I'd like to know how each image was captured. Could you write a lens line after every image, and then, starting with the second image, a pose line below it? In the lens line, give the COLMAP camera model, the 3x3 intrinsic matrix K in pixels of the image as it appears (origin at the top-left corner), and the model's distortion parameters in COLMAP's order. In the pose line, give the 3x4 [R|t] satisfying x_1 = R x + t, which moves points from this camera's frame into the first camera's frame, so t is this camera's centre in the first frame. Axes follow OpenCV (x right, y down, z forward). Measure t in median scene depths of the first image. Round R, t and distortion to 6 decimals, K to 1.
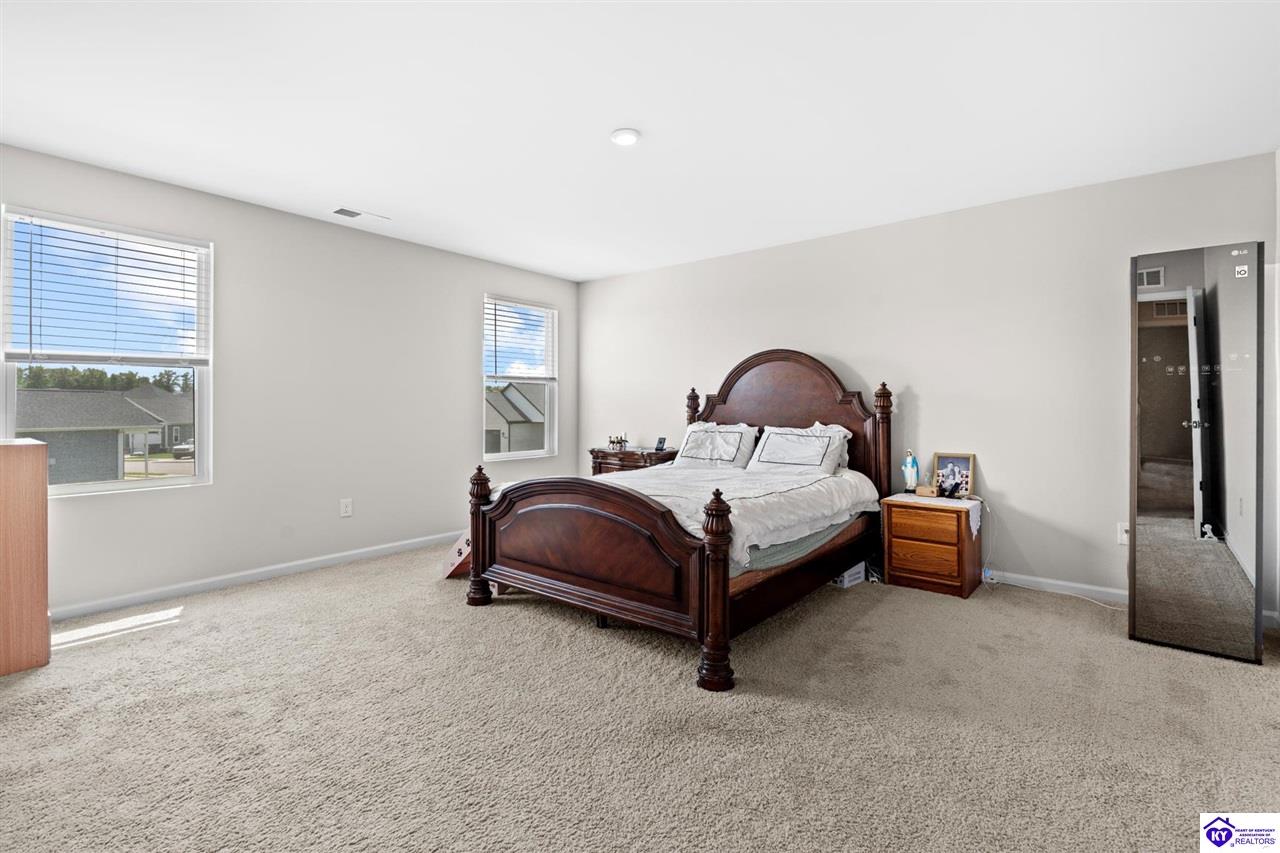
lens RADIAL K [[584.9, 0, 638.9], [0, 584.9, 413.7], [0, 0, 1]] dist [-0.003694, 0.000147]
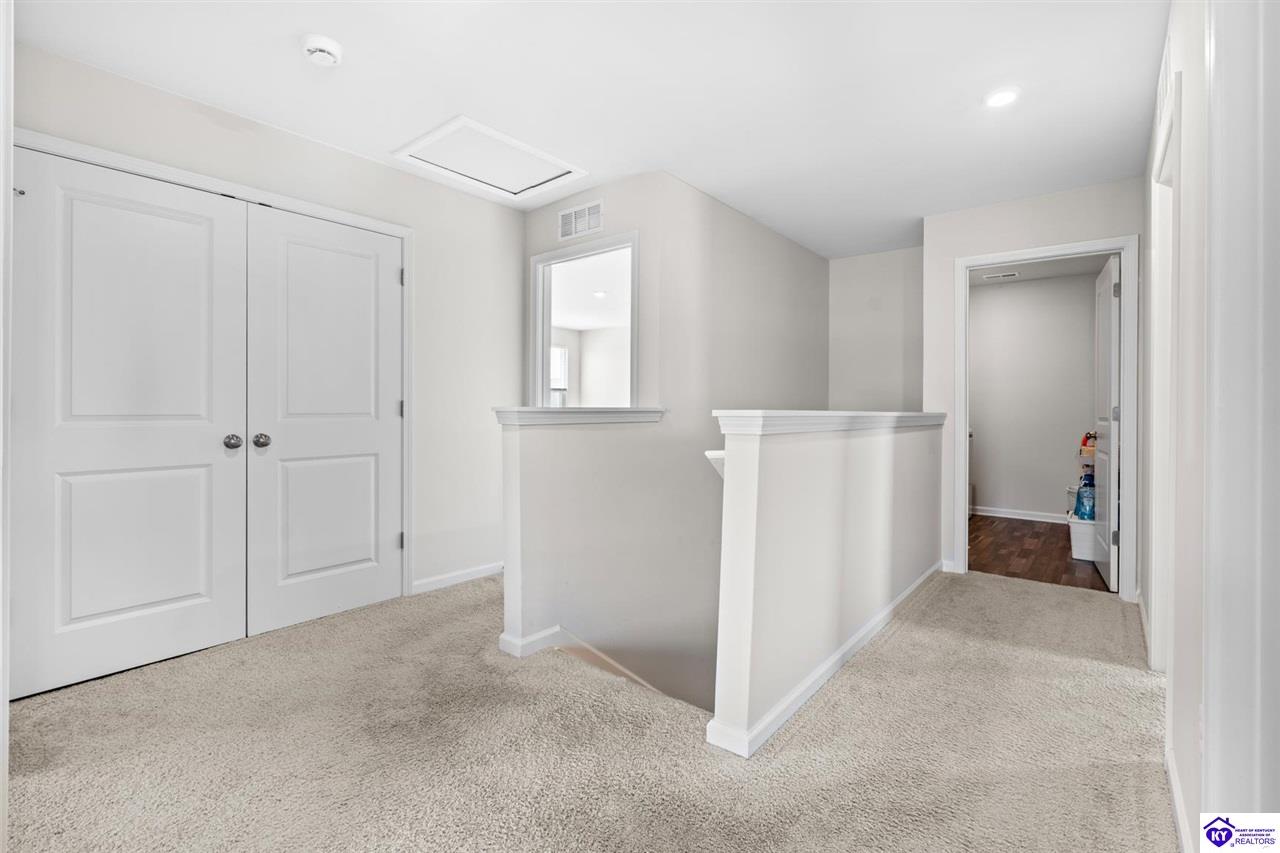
lens RADIAL K [[584.9, 0, 638.3], [0, 584.9, 408.2], [0, 0, 1]] dist [-0.003694, 0.000147]
pose [[0.999979, 0.004667, -0.004447, 0.092063], [-0.004686, 0.999980, -0.004316, 0.001506], [0.004427, 0.004336, 0.999981, -0.869753]]
